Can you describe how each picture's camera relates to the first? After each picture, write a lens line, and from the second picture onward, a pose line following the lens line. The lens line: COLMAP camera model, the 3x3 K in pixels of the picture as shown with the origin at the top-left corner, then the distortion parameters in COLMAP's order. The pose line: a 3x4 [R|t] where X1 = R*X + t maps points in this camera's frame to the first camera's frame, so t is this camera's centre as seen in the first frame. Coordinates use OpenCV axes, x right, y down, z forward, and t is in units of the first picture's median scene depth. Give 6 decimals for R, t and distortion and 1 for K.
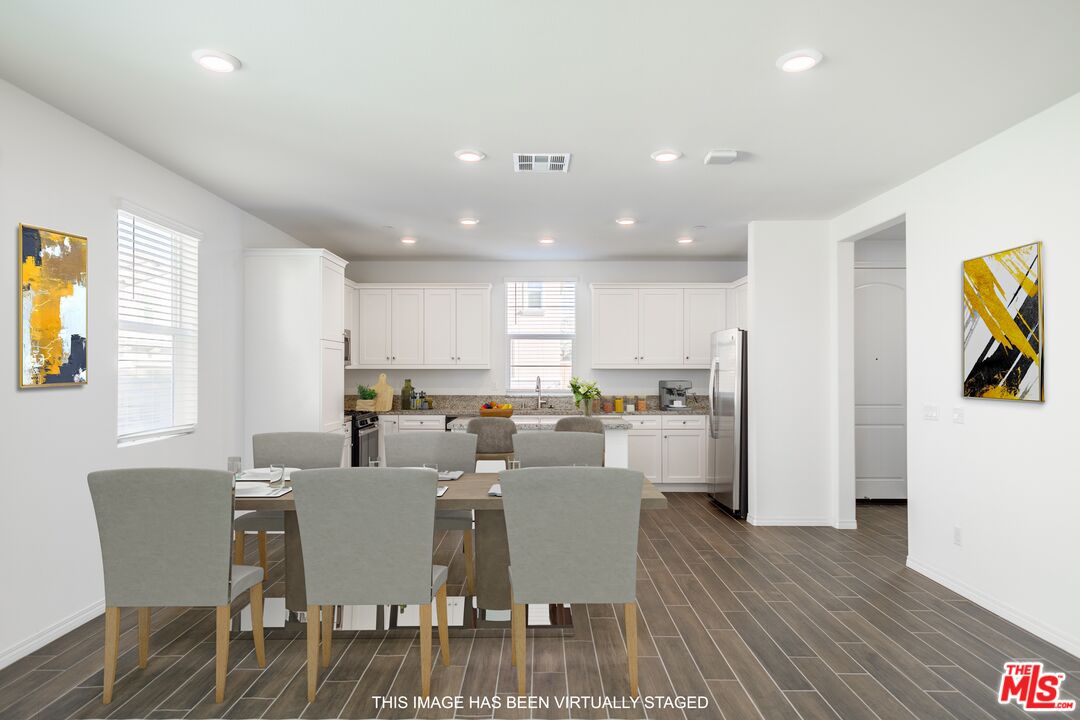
lens RADIAL K [[630.3, 0, 536.9], [0, 630.3, 365.6], [0, 0, 1]] dist [0.000836, 0.000521]
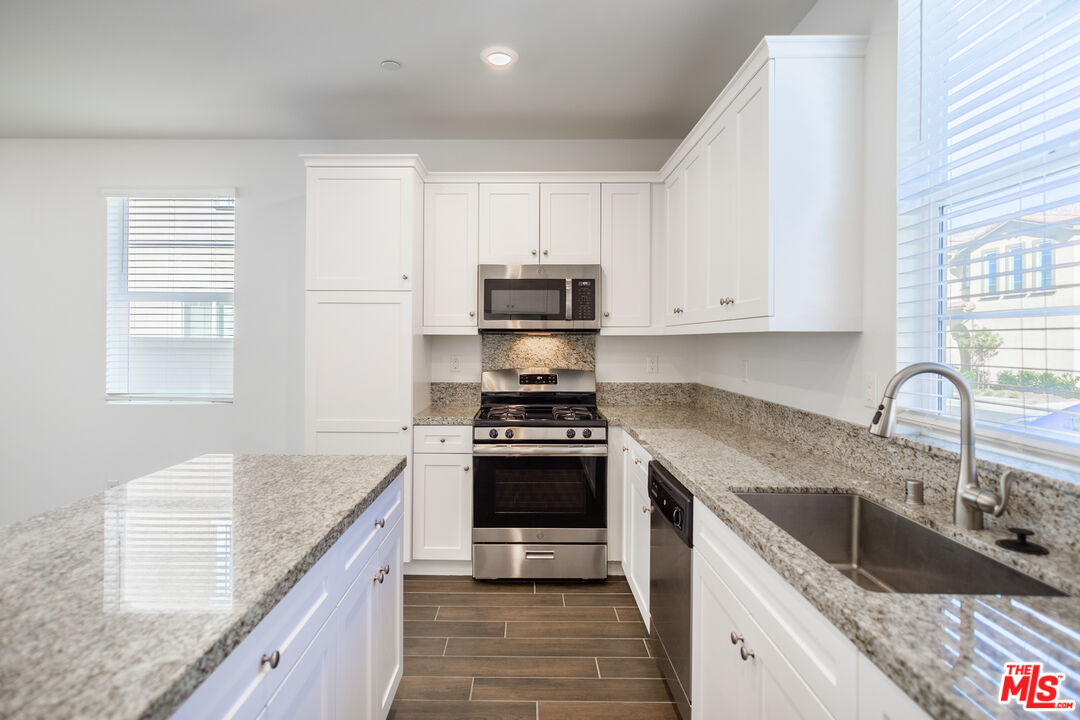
lens RADIAL K [[571.6, 0, 538.2], [0, 571.6, 338.7], [0, 0, 1]] dist [0.000742, 0.000099]
pose [[0.014959, -0.004796, -0.999877, 0.203446], [0.004778, 0.999977, -0.004725, 0.010616], [0.999877, -0.004707, 0.014981, 0.963216]]
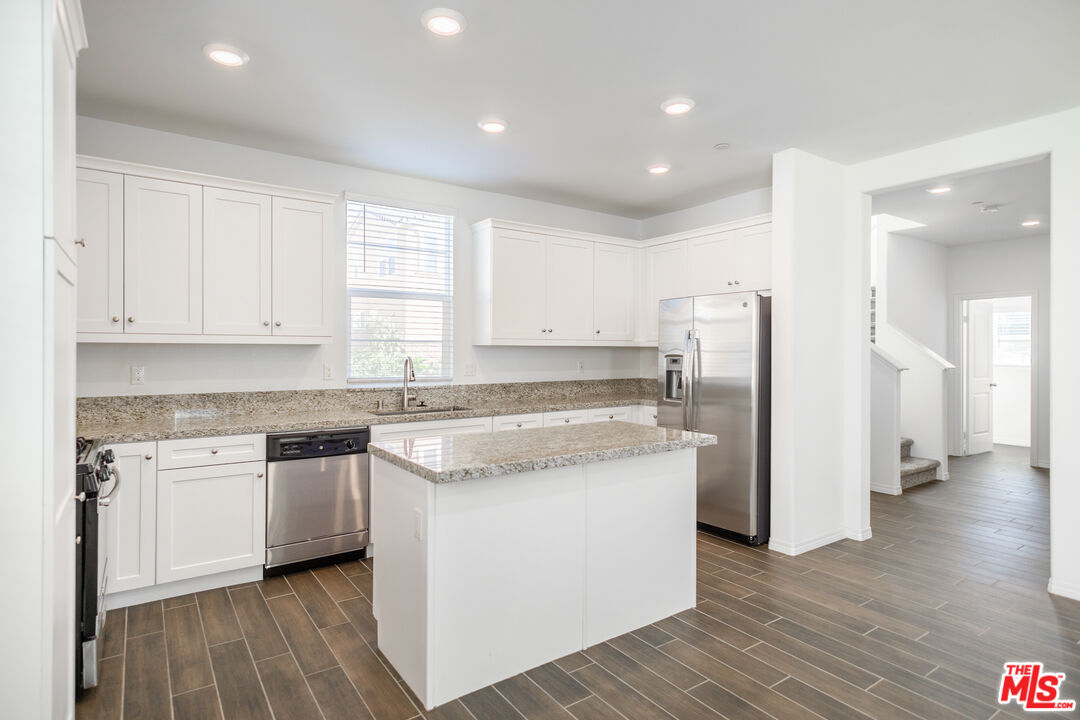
lens RADIAL K [[569.5, 0, 536.2], [0, 569.5, 349.9], [0, 0, 1]] dist [0.001409, -0.000066]
pose [[0.820861, 0.001863, 0.571124, -0.239734], [-0.007564, 0.999942, 0.007609, 0.005311], [-0.571077, -0.010565, 0.820828, 0.509469]]
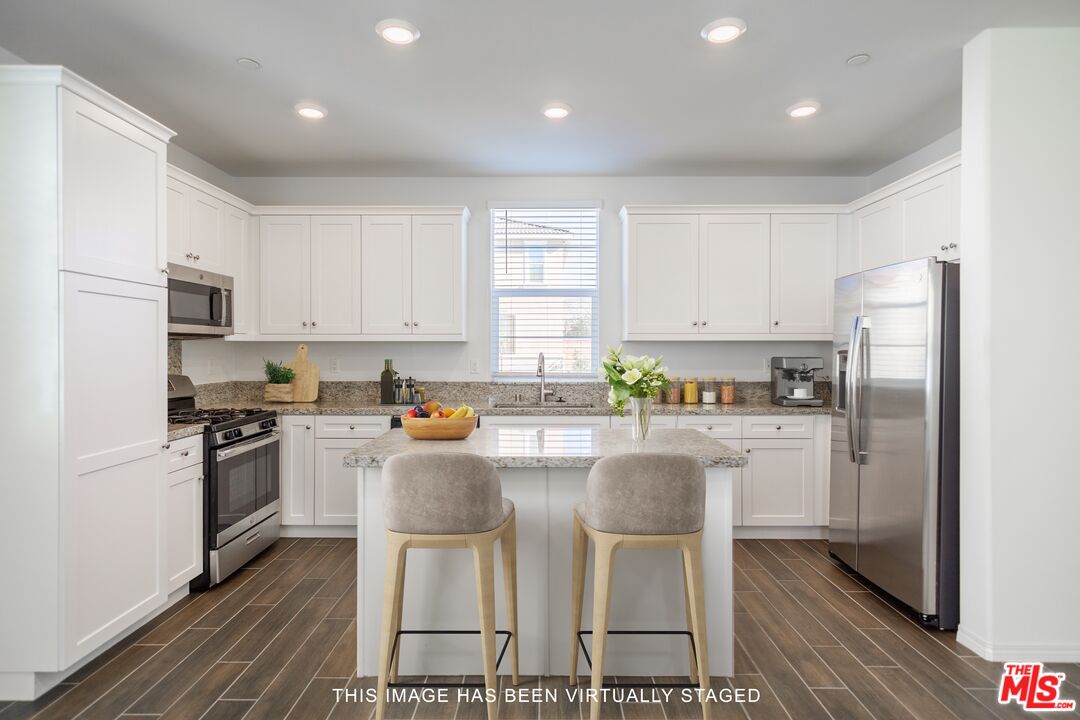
lens RADIAL K [[569.5, 0, 536.2], [0, 569.5, 349.9], [0, 0, 1]] dist [0.001409, -0.000066]
pose [[0.999995, -0.000415, -0.003232, -0.000978], [0.000453, 0.999932, 0.011684, 0.008136], [0.003227, -0.011685, 0.999927, 0.461851]]
